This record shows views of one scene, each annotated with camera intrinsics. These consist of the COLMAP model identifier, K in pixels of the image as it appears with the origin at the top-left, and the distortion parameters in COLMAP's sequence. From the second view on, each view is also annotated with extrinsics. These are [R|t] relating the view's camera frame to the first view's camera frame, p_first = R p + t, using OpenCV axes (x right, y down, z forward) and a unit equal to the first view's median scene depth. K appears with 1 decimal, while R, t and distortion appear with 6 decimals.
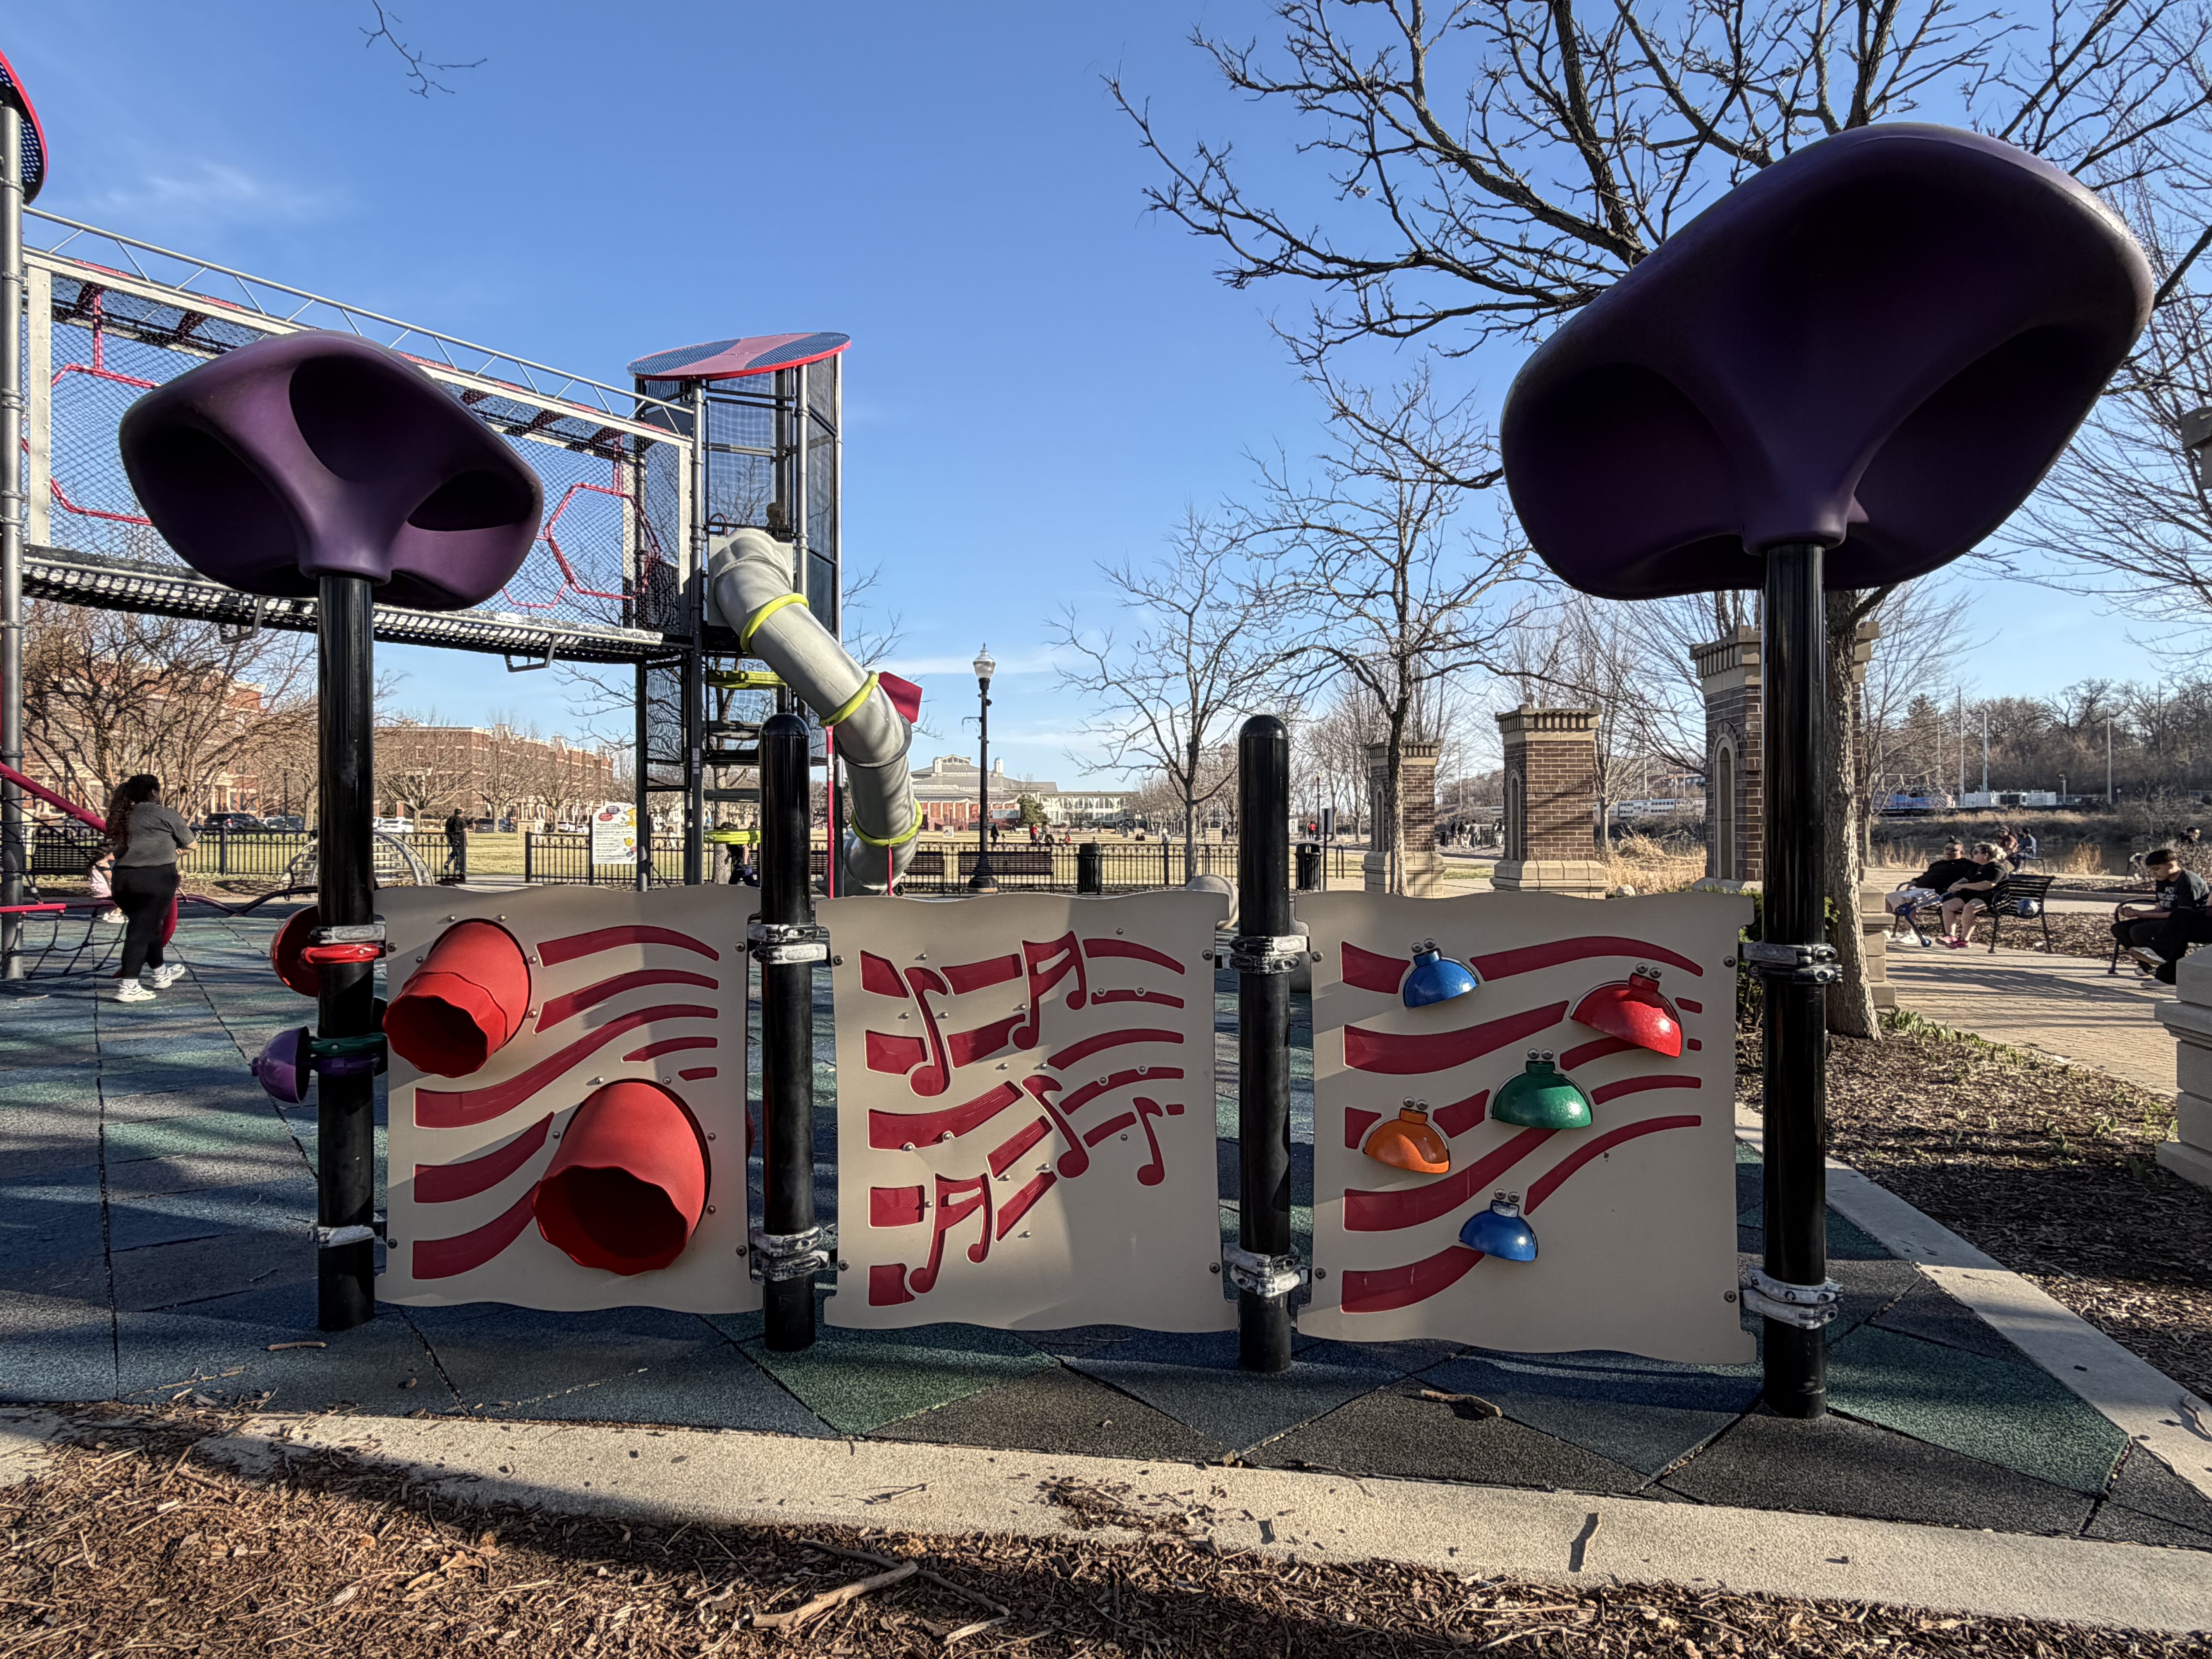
lens RADIAL K [[1219.3, 0, 1101.3], [0, 1219.3, 827.3], [0, 0, 1]] dist [-0.002861, 0.000166]
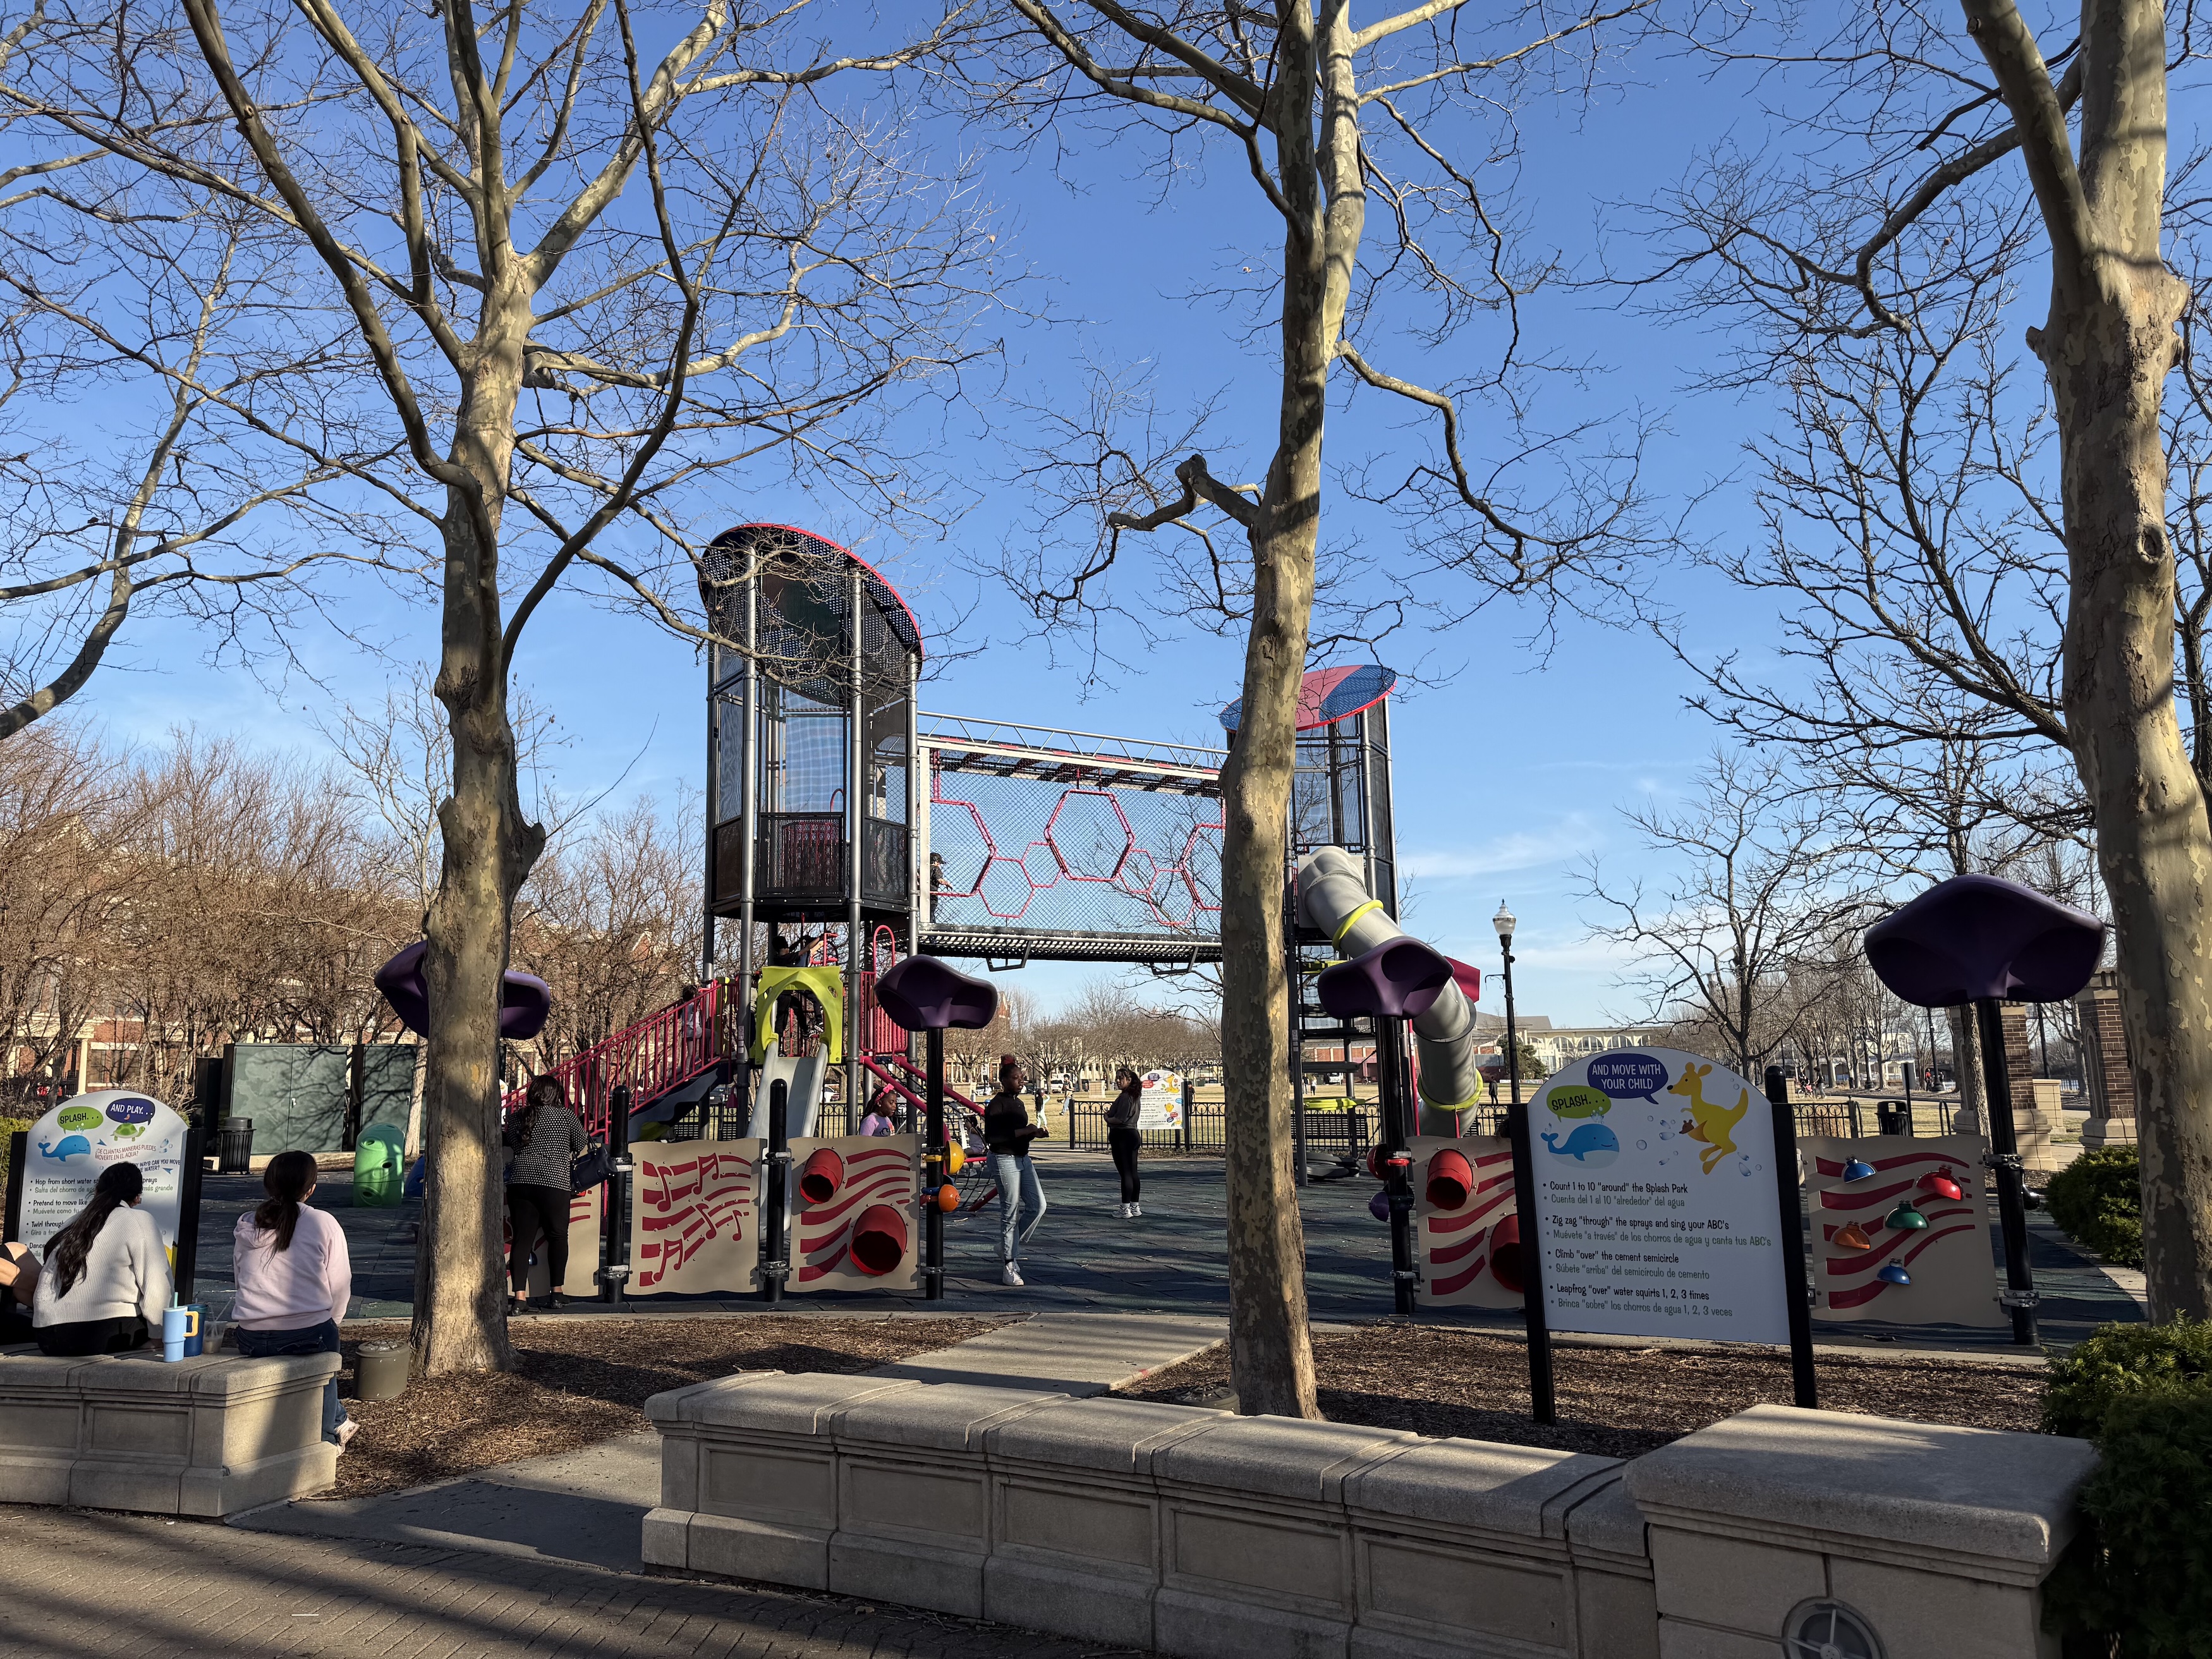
lens RADIAL K [[1608.9, 0, 1030.0], [0, 1608.9, 806.8], [0, 0, 1]] dist [0.001436, -0.021740]
pose [[0.941572, -0.072152, -0.328993, -0.040345], [0.016230, 0.985370, -0.169655, -0.017440], [0.336420, 0.154403, 0.928968, -0.594959]]
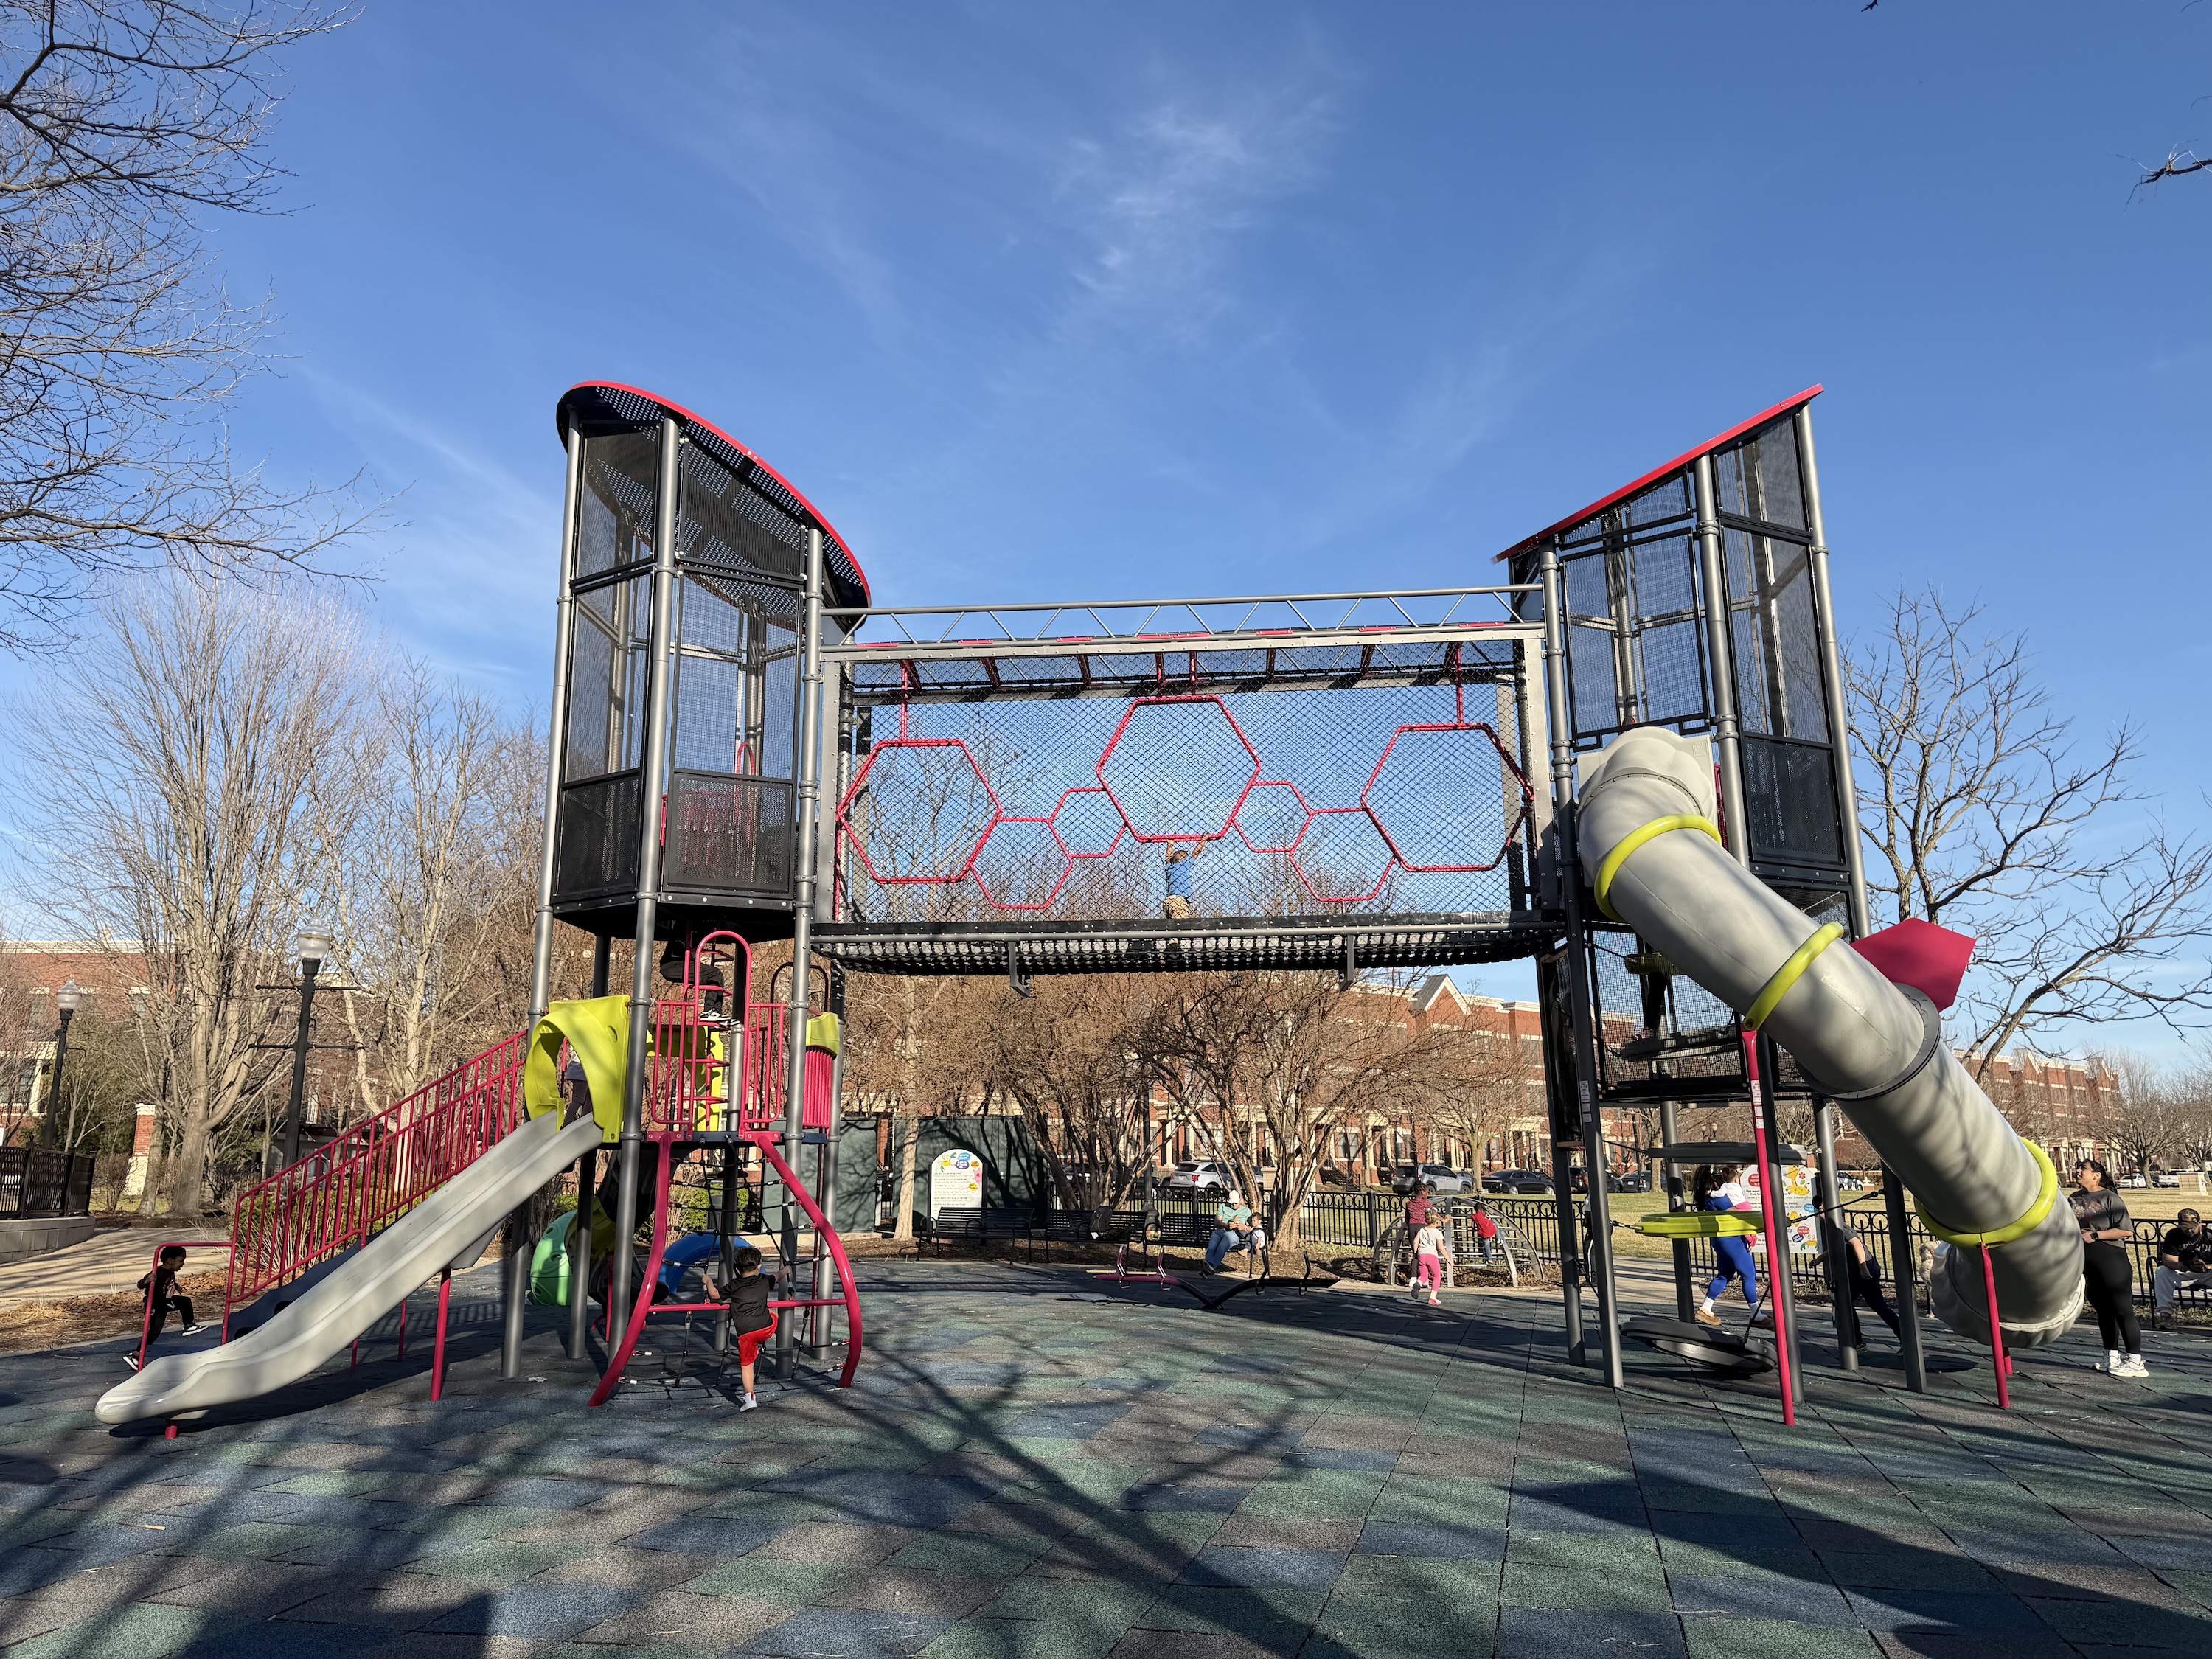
lens RADIAL K [[1608.9, 0, 1105.1], [0, 1608.9, 831.2], [0, 0, 1]] dist [0.001436, -0.021740]
pose [[0.527161, -0.191353, -0.827940, 0.255458], [0.000143, 0.974336, -0.225097, -0.002884], [0.849765, 0.118545, 0.513660, 0.340883]]
